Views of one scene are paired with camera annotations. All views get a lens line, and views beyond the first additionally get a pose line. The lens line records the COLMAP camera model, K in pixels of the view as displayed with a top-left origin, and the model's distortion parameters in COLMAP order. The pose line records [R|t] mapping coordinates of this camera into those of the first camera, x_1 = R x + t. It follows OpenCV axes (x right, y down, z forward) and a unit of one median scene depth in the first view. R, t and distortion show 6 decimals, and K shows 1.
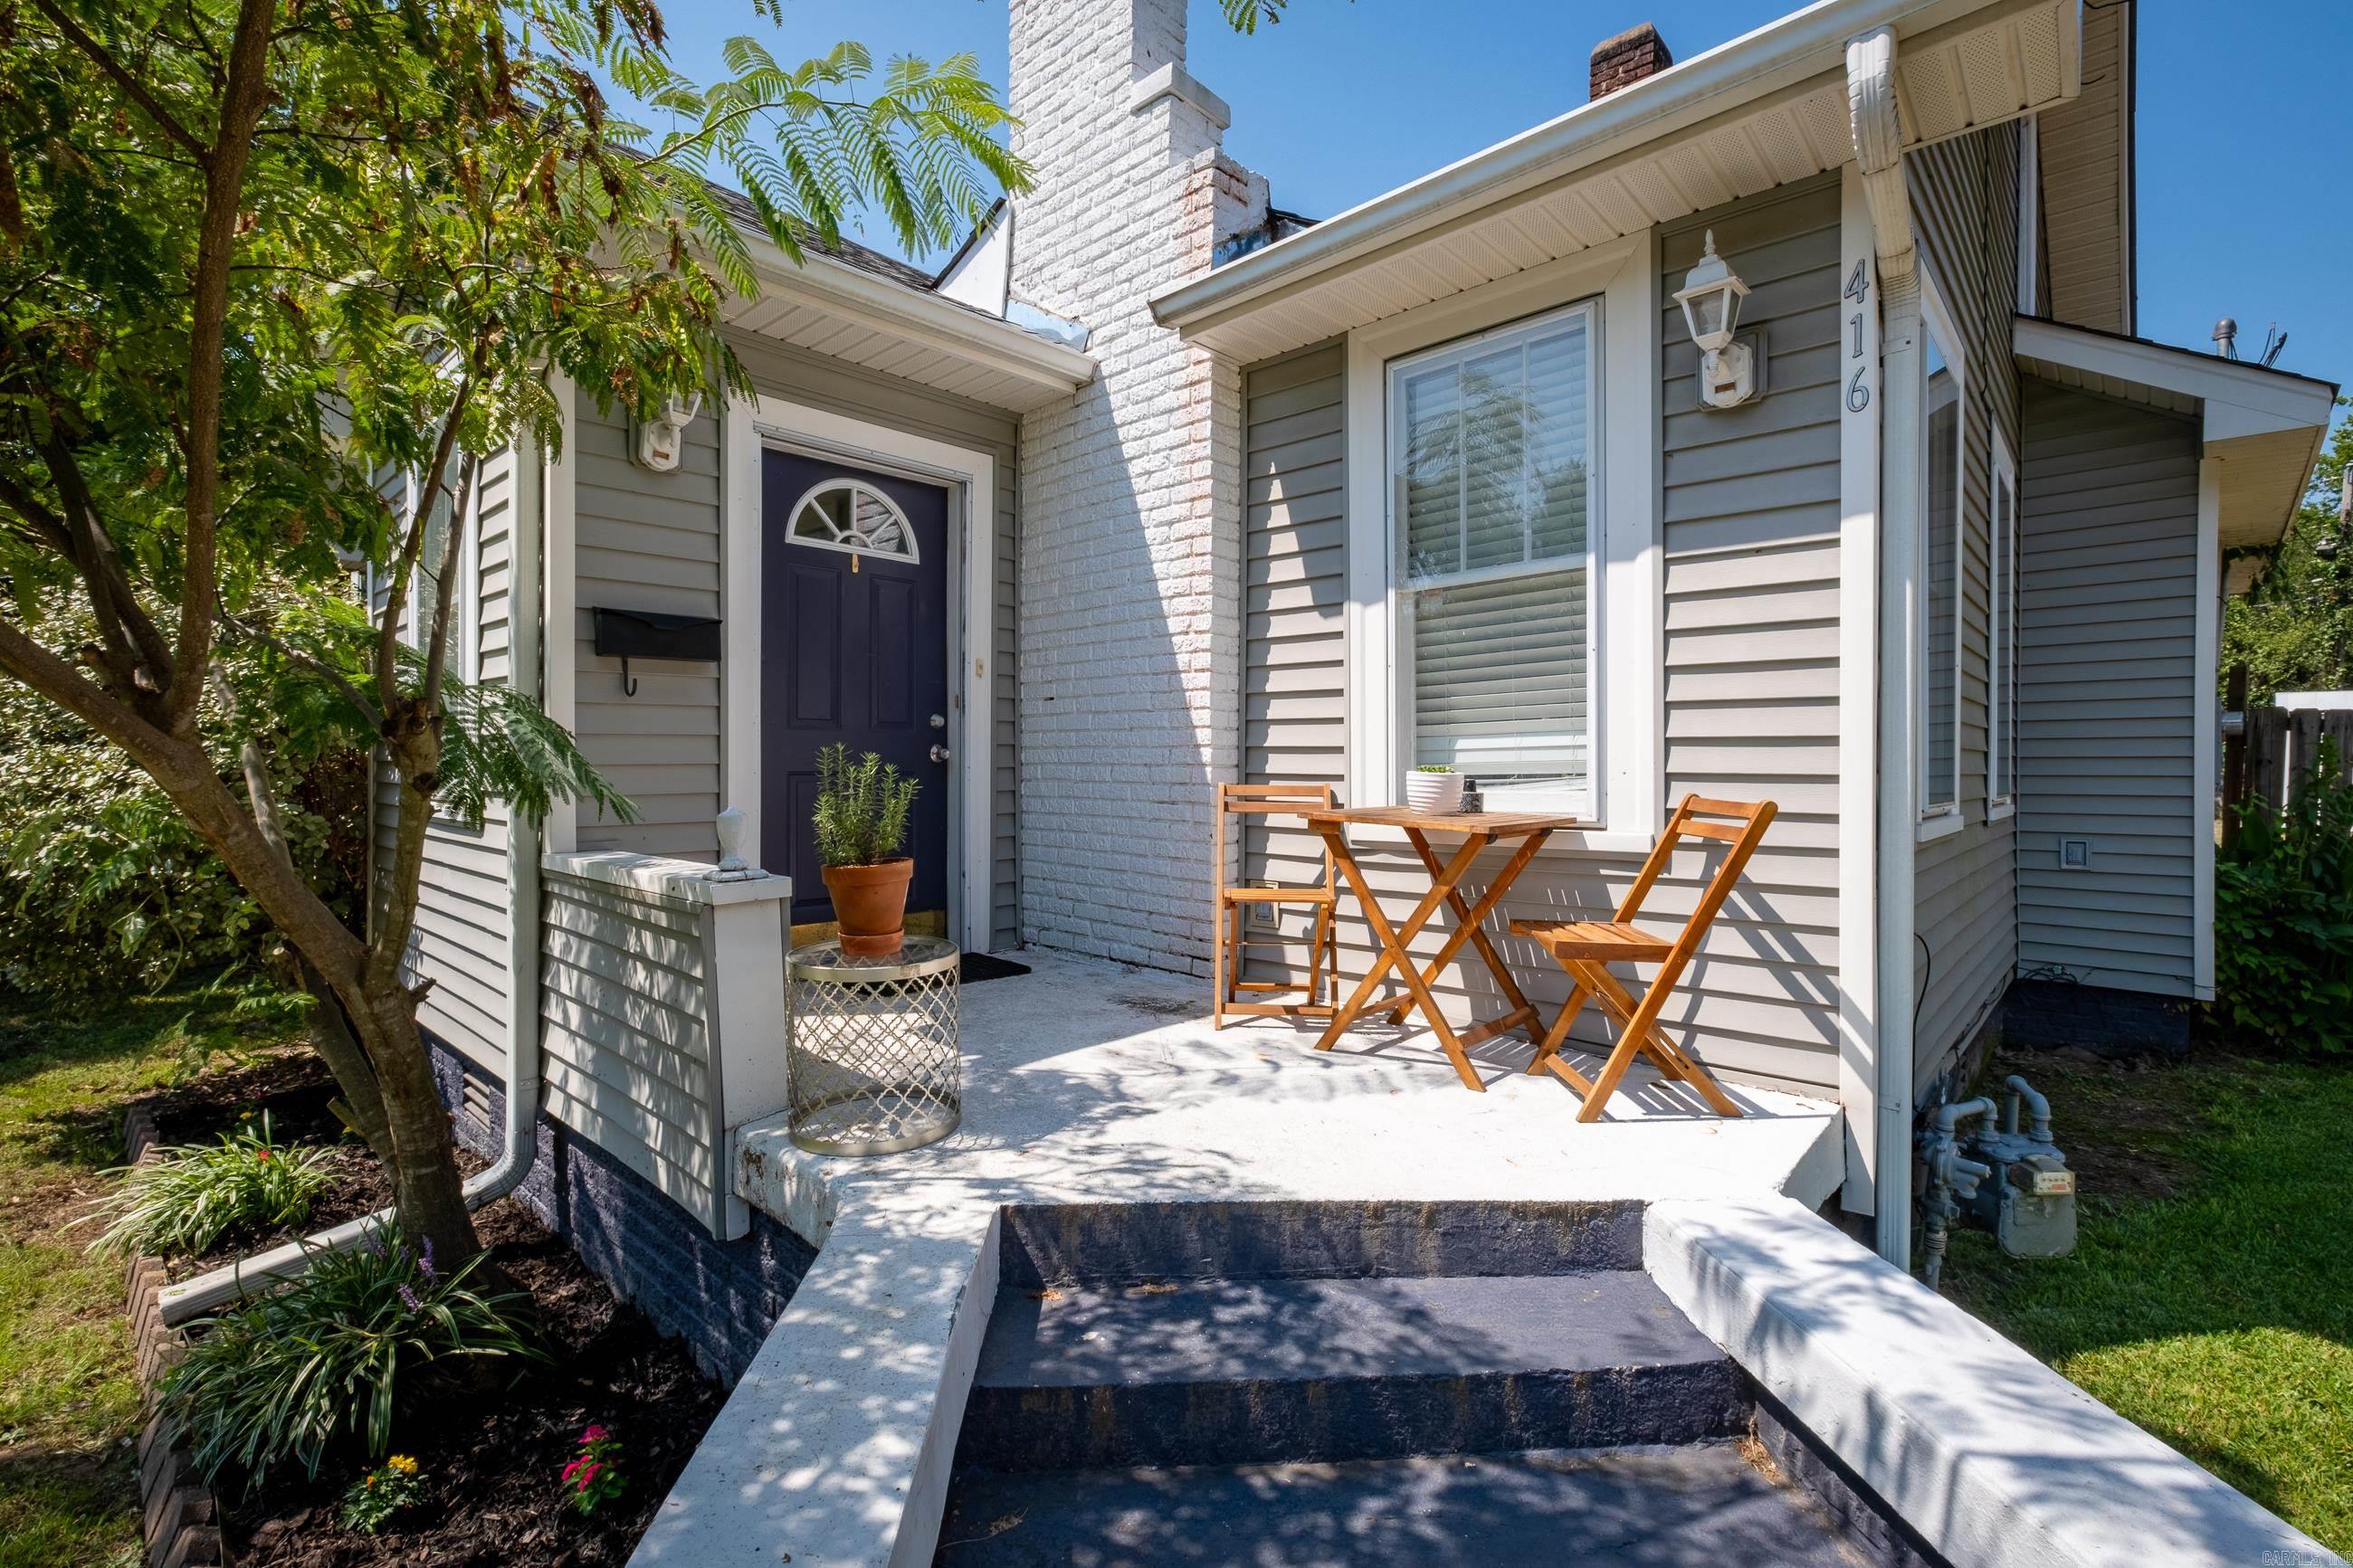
lens RADIAL K [[1027.7, 0, 1192.1], [0, 1027.7, 769.4], [0, 0, 1]] dist [-0.006277, -0.001019]
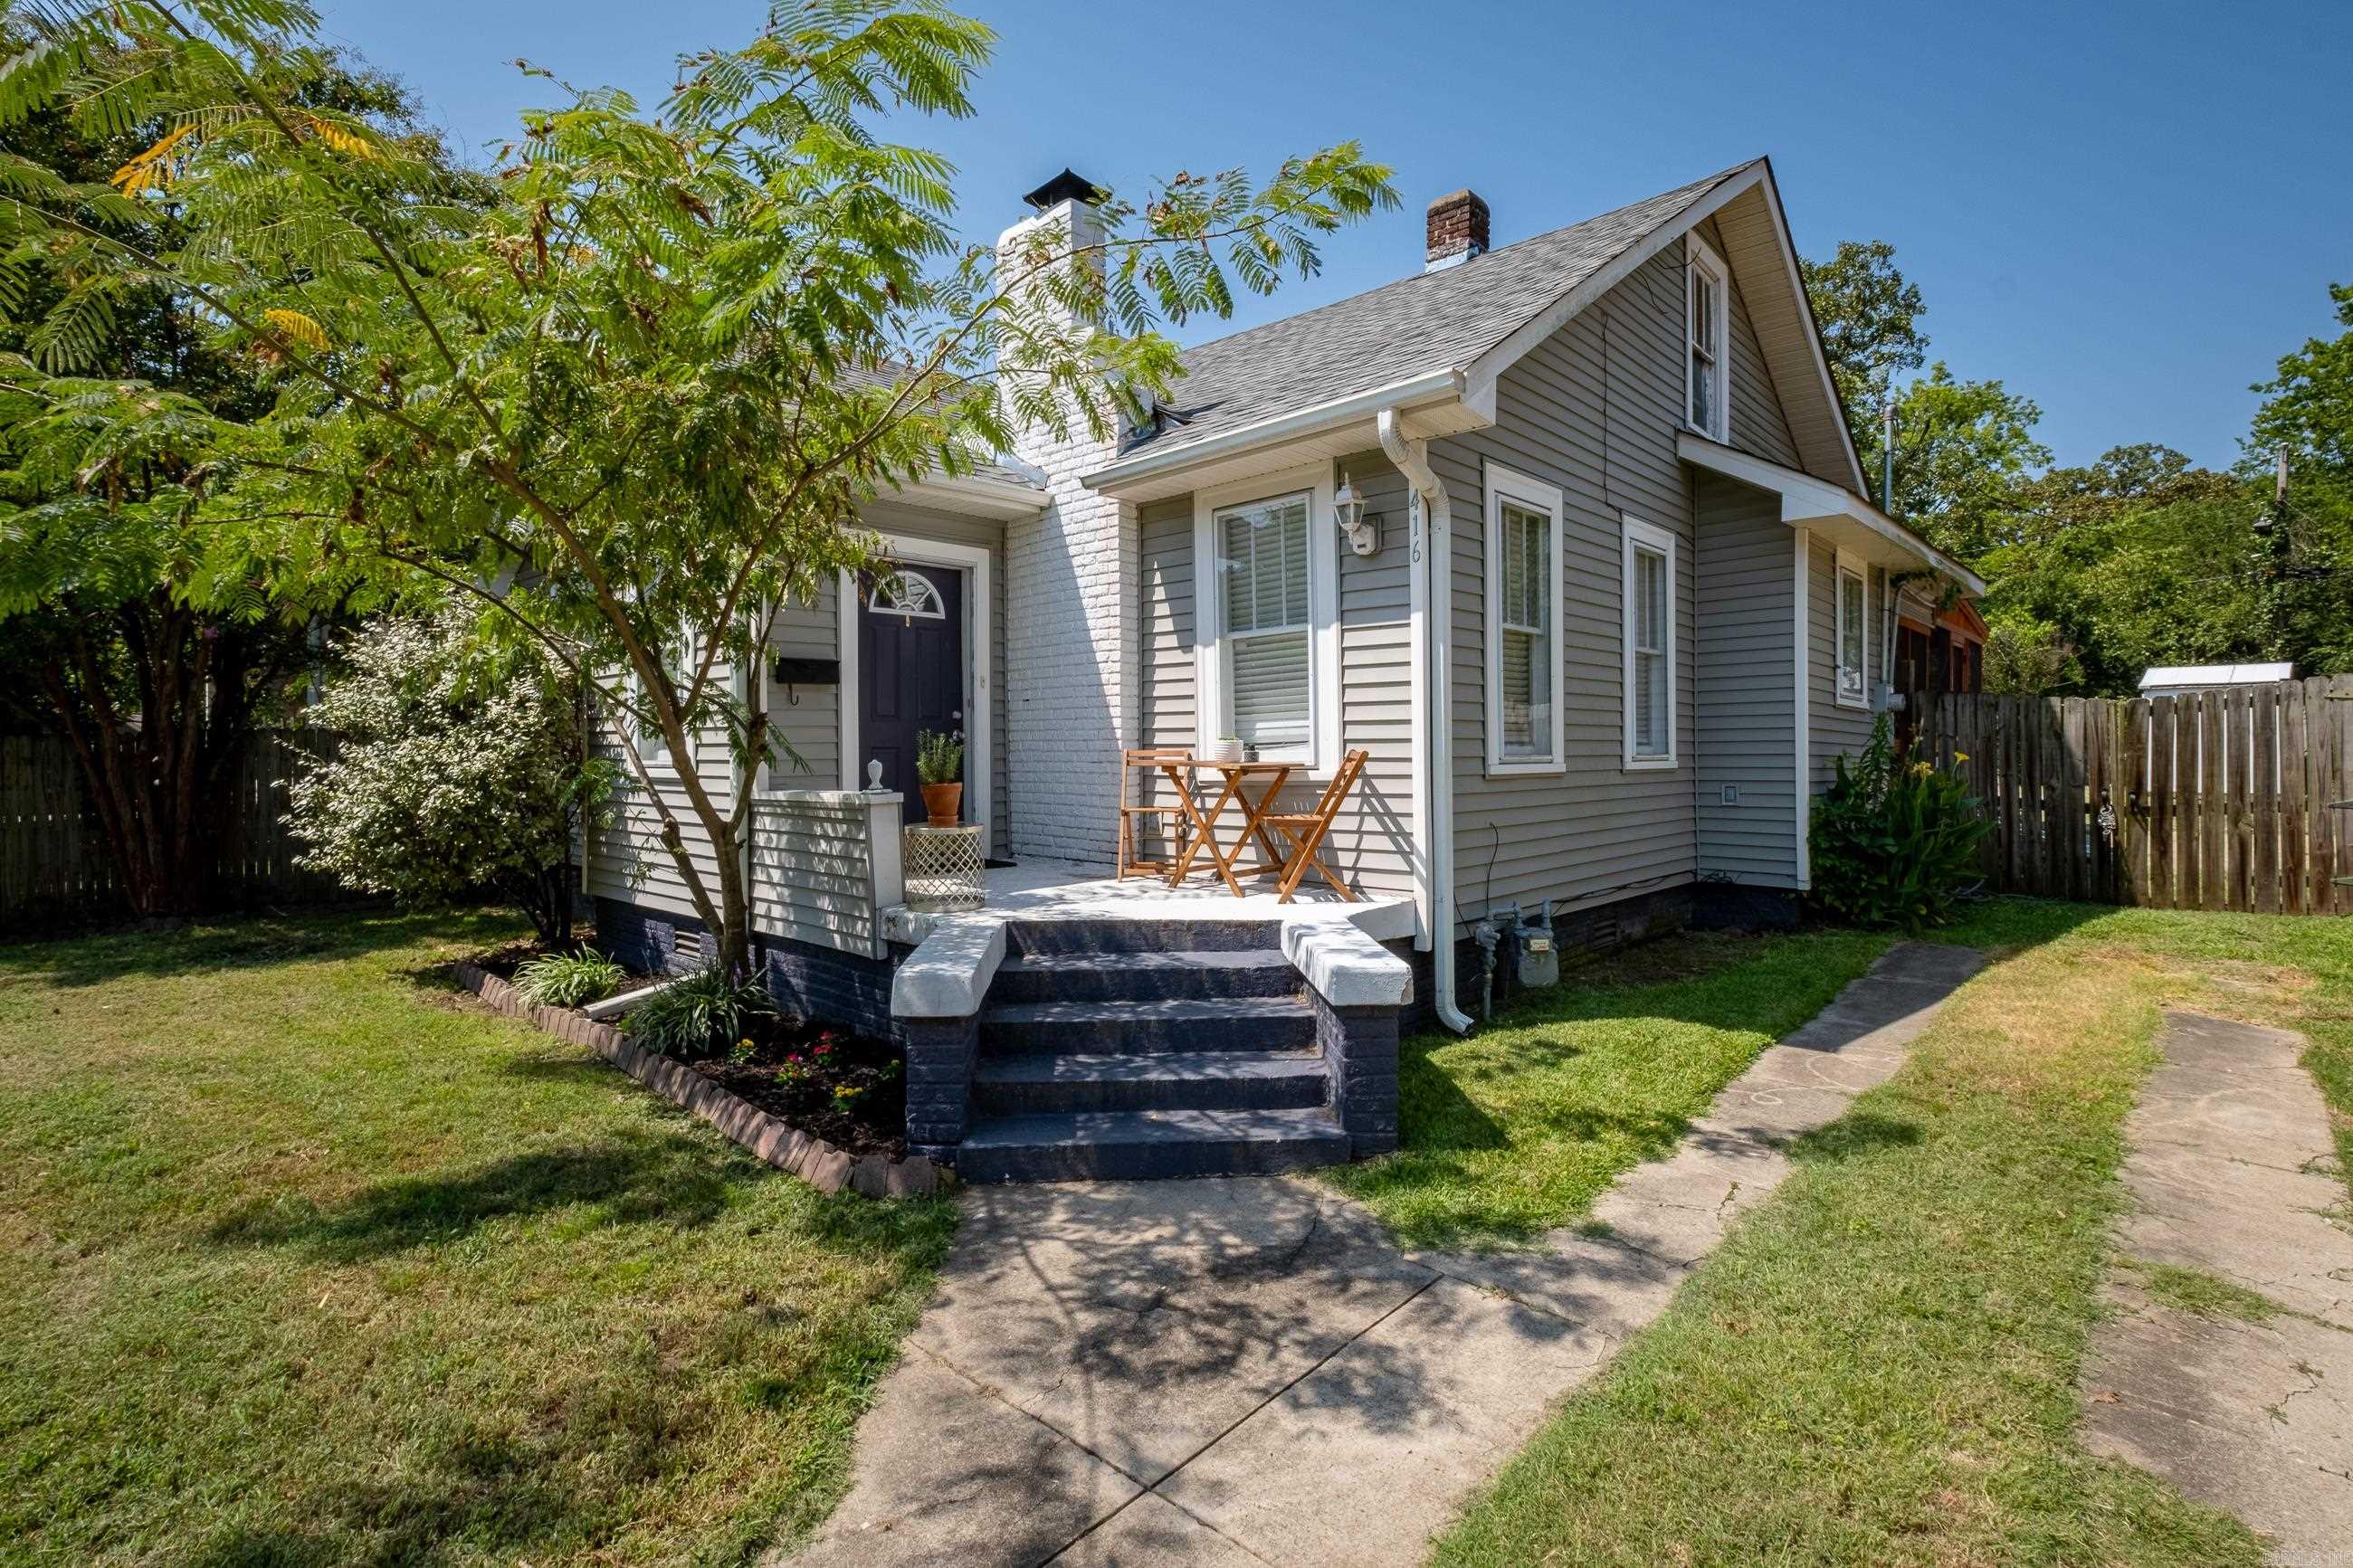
lens RADIAL K [[1027.7, 0, 1193.8], [0, 1027.7, 746.1], [0, 0, 1]] dist [-0.006277, -0.001019]
pose [[0.999746, -0.013115, 0.018305, 0.136210], [0.013234, 0.999892, -0.006384, 0.024297], [-0.018220, 0.006624, 0.999812, -0.900363]]
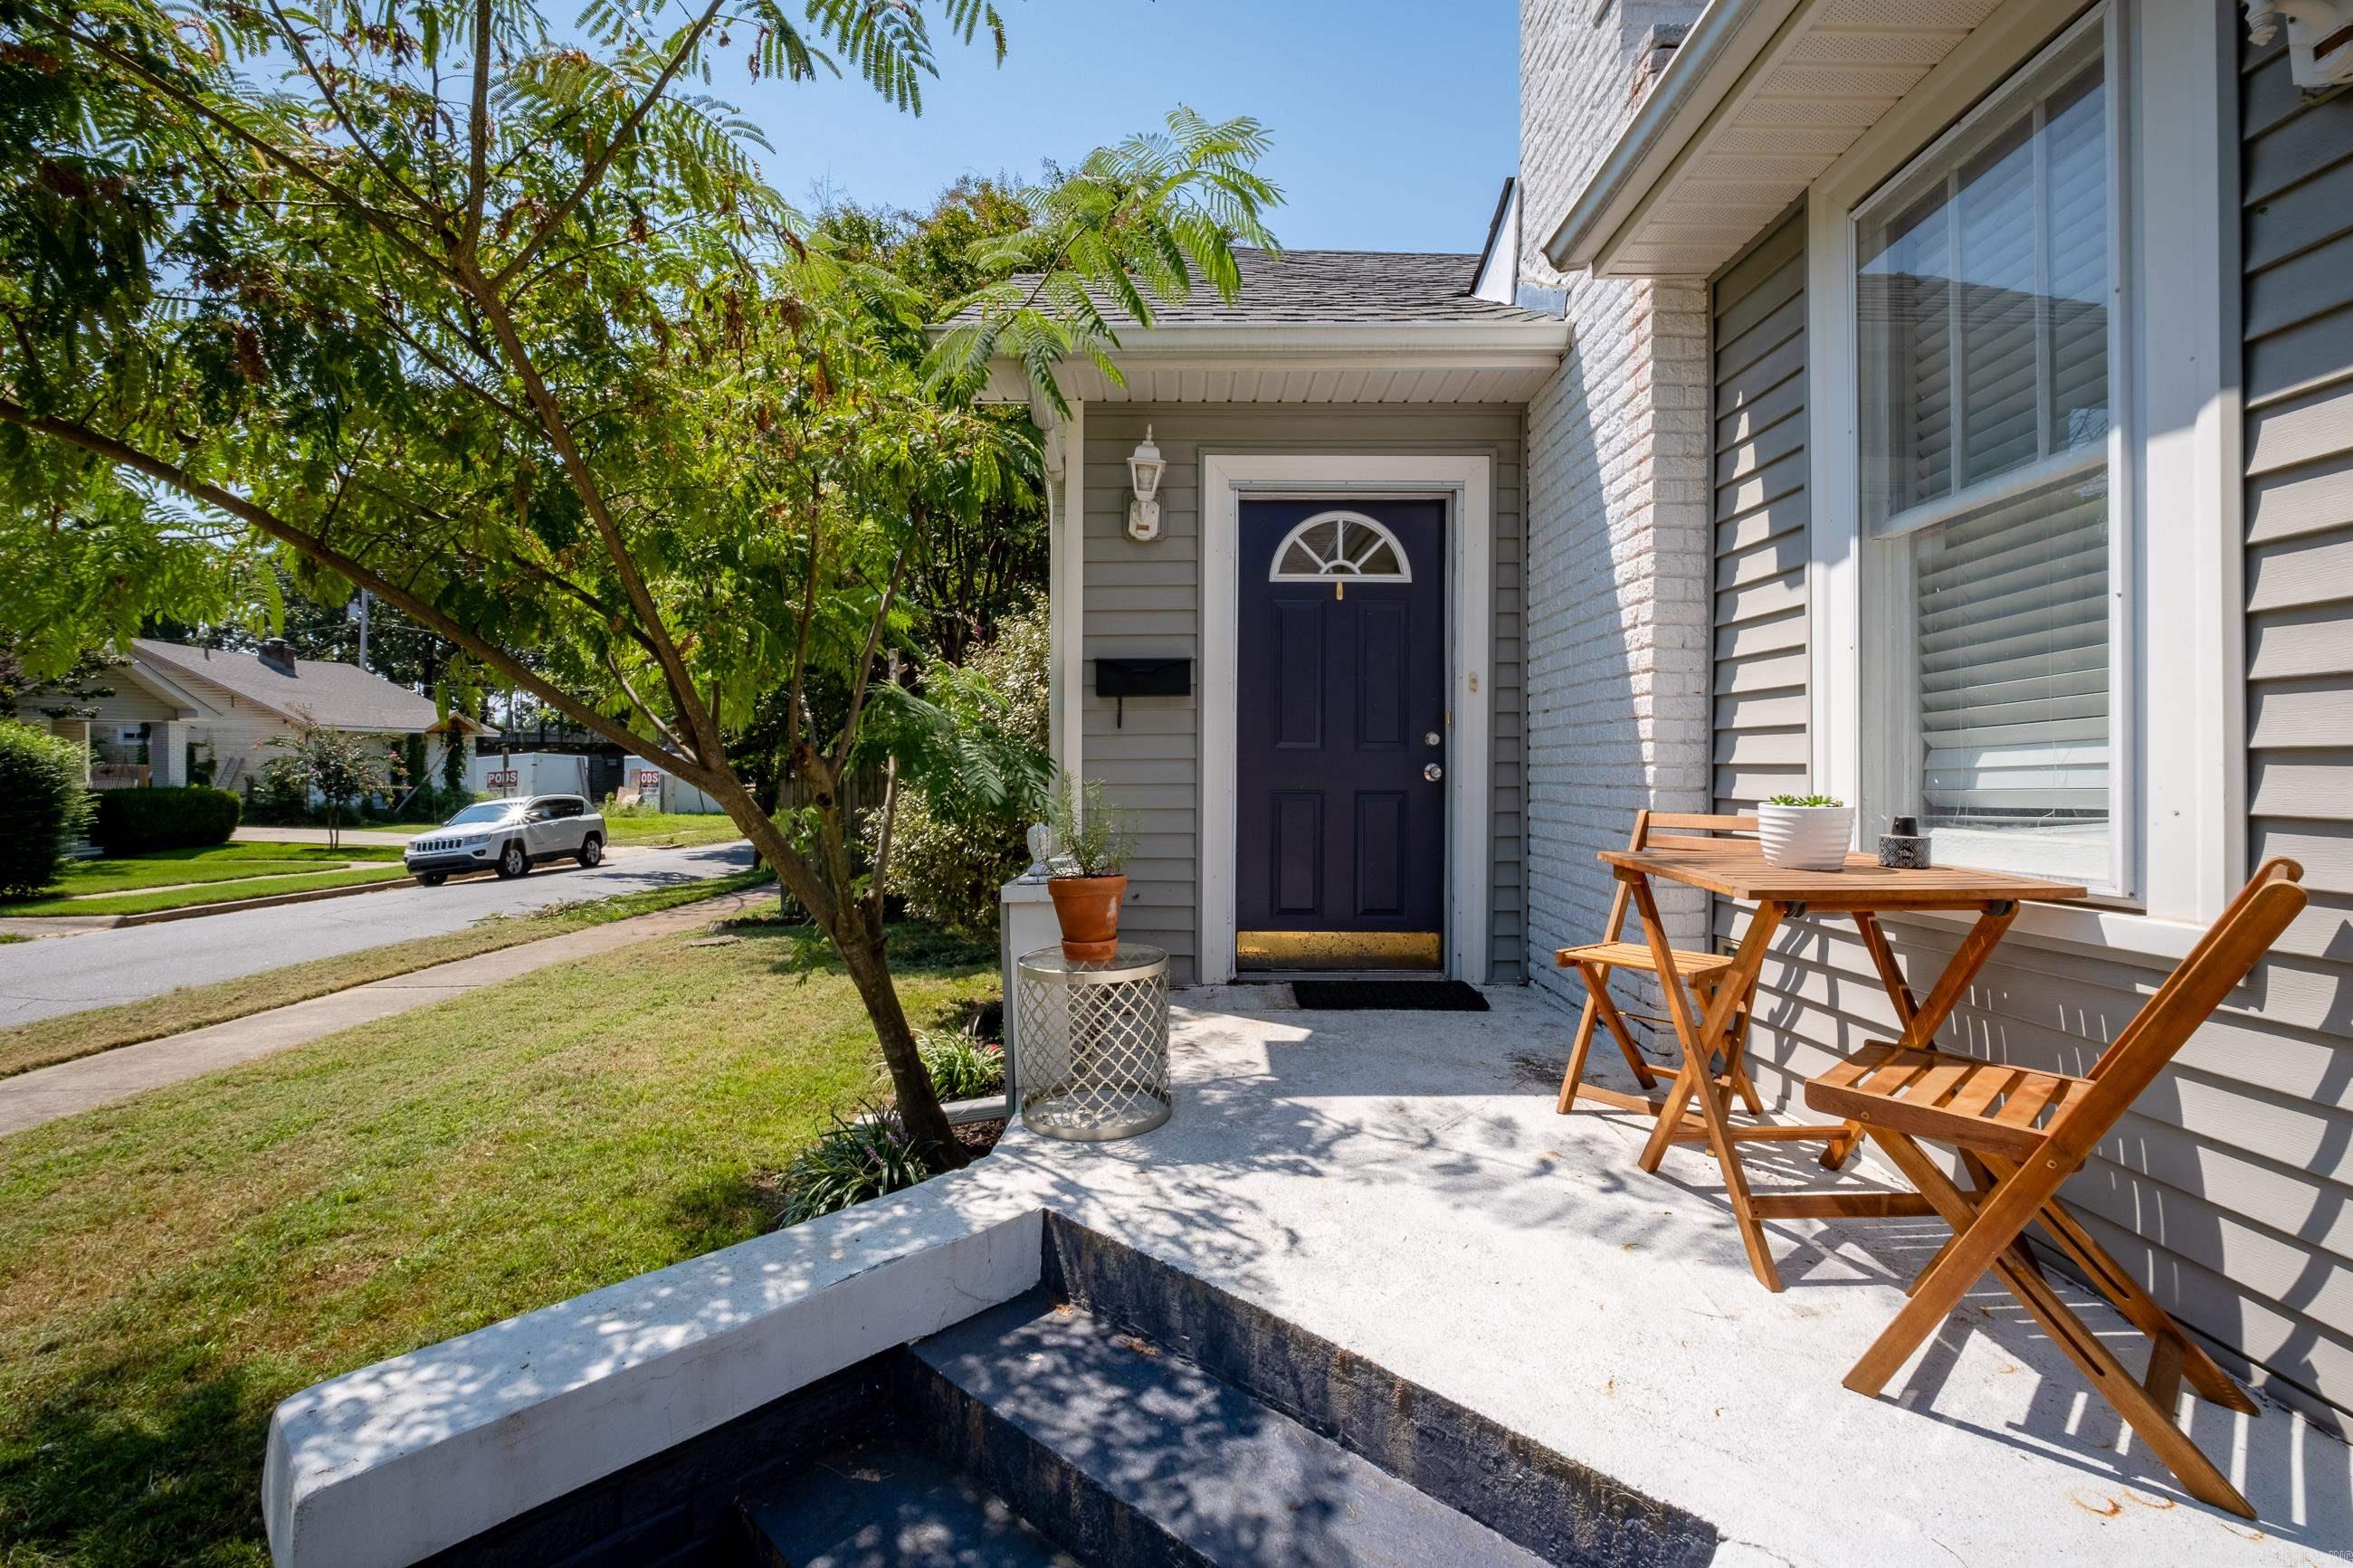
lens RADIAL K [[1027.7, 0, 1211.7], [0, 1027.7, 766.1], [0, 0, 1]] dist [-0.006277, -0.001019]
pose [[0.696740, -0.004921, -0.717306, 0.446067], [-0.005003, 0.999919, -0.011720, -0.012733], [0.717306, 0.011754, 0.696659, 0.243841]]
